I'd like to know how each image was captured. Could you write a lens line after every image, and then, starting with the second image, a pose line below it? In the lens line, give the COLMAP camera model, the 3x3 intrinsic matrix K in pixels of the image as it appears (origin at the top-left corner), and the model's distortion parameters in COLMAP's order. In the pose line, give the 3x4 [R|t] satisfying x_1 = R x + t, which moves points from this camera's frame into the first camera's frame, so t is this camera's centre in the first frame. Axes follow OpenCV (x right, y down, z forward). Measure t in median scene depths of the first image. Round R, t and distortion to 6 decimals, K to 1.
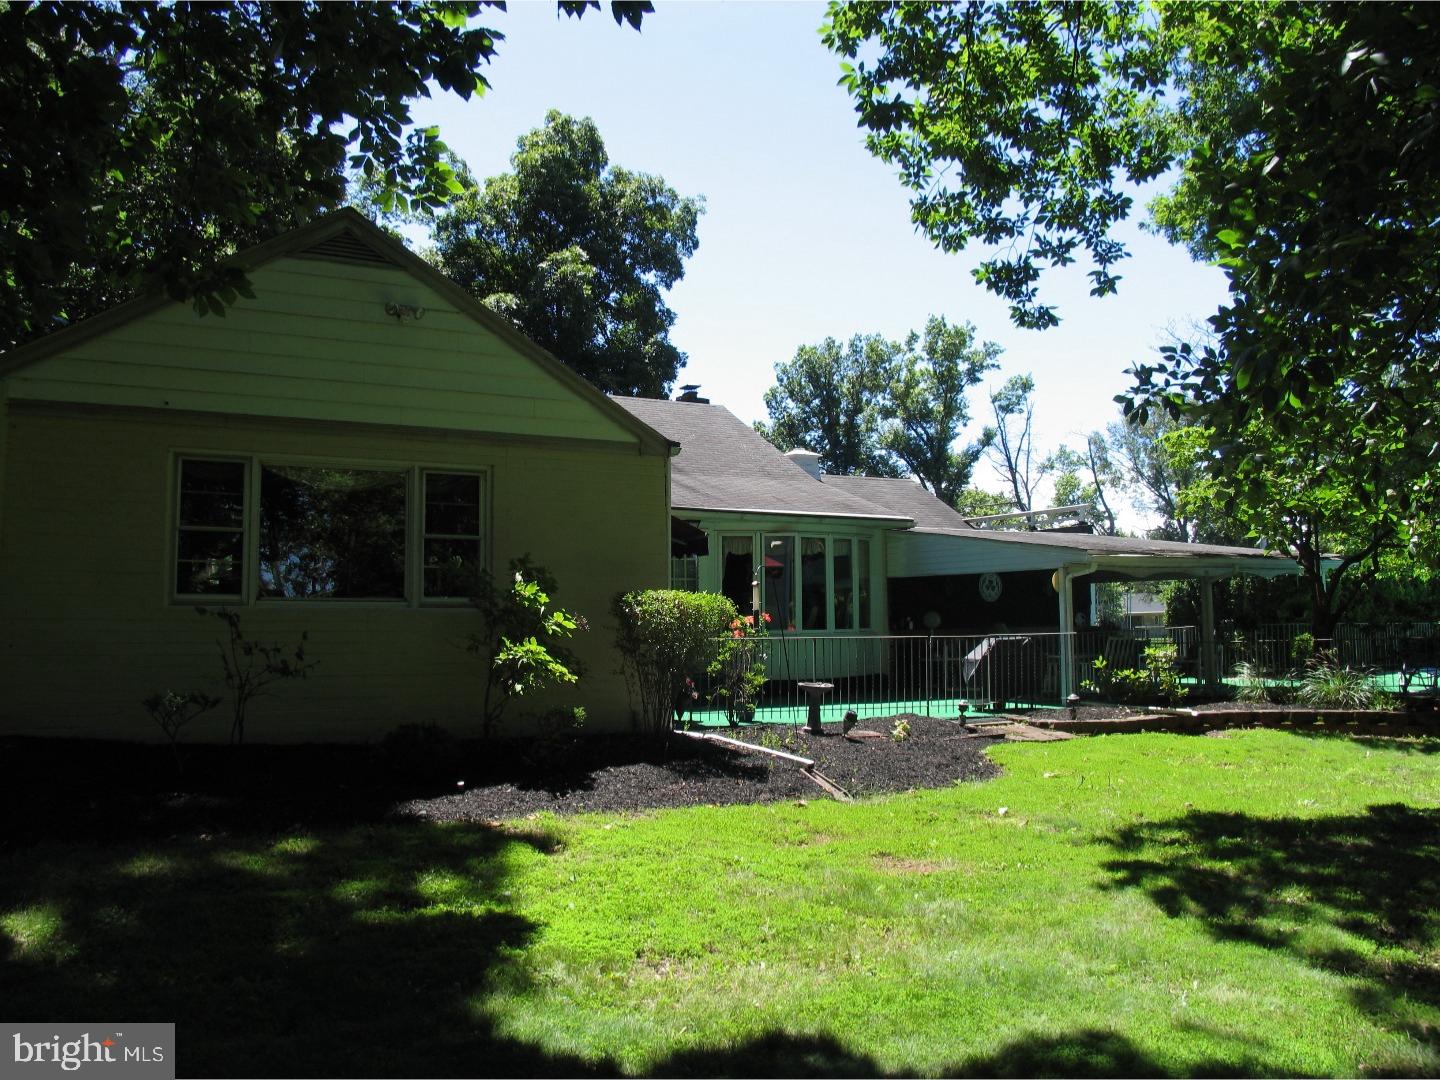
lens RADIAL K [[1185.0, 0, 720.3], [0, 1185.0, 540.0], [0, 0, 1]] dist [-0.088328, -0.004247]
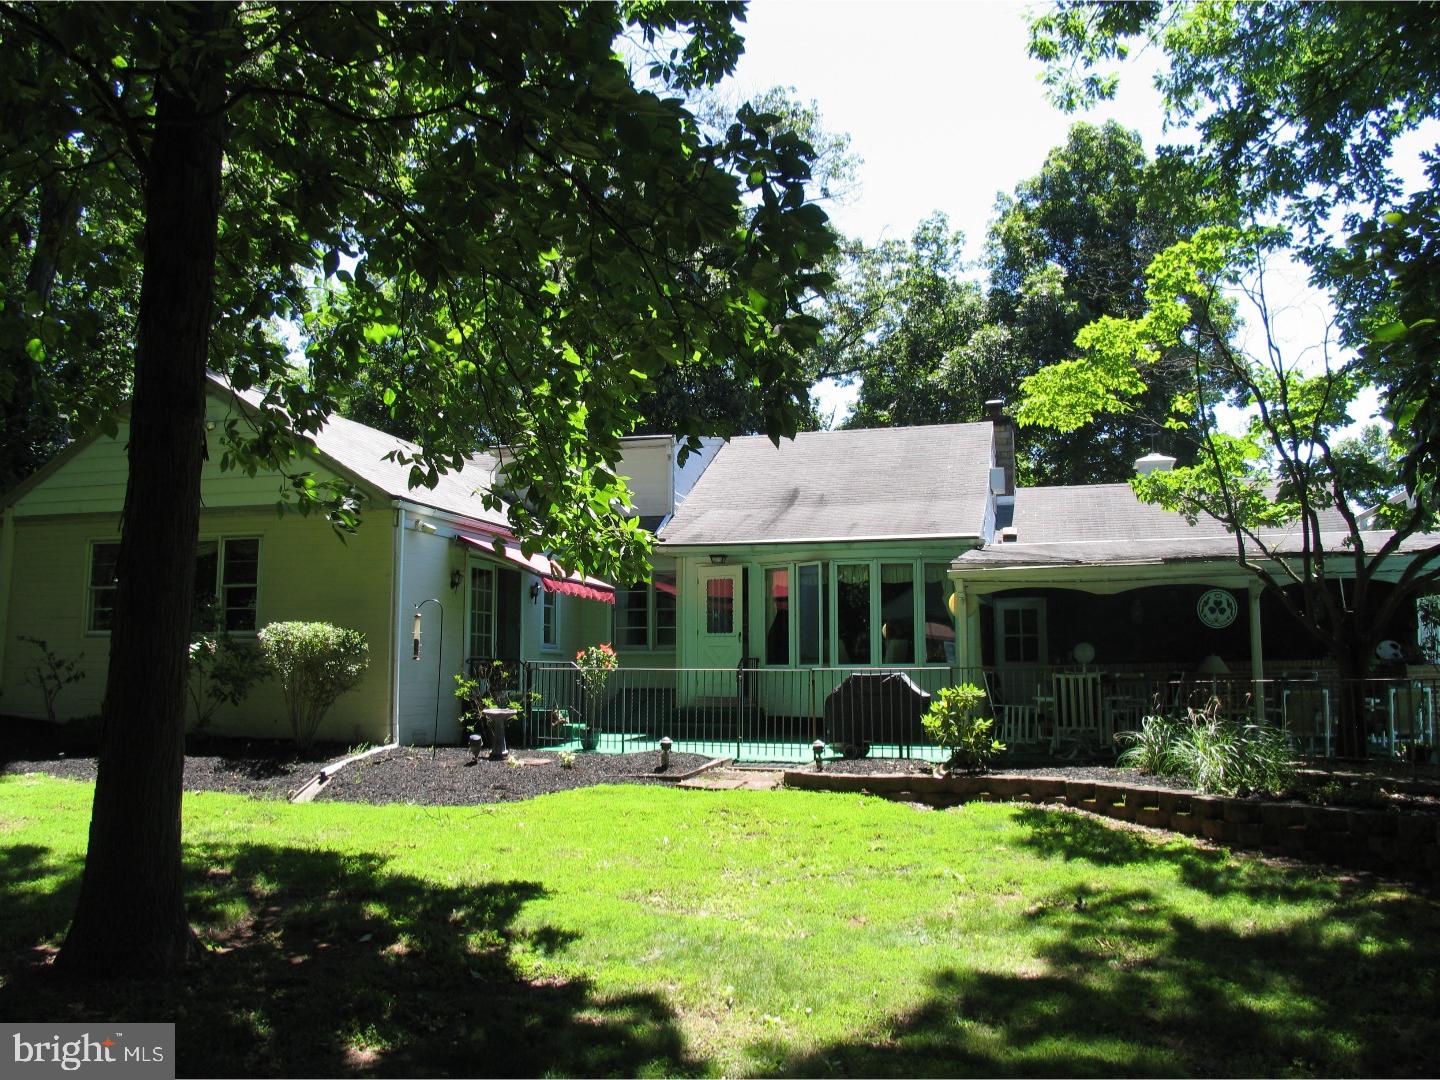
lens RADIAL K [[1185.0, 0, 720.2], [0, 1185.0, 538.2], [0, 0, 1]] dist [-0.088328, -0.004247]
pose [[0.689874, -0.067639, -0.720763, 0.869857], [0.041576, 0.997684, -0.053833, 0.029579], [0.722735, 0.007171, 0.691088, 0.367340]]
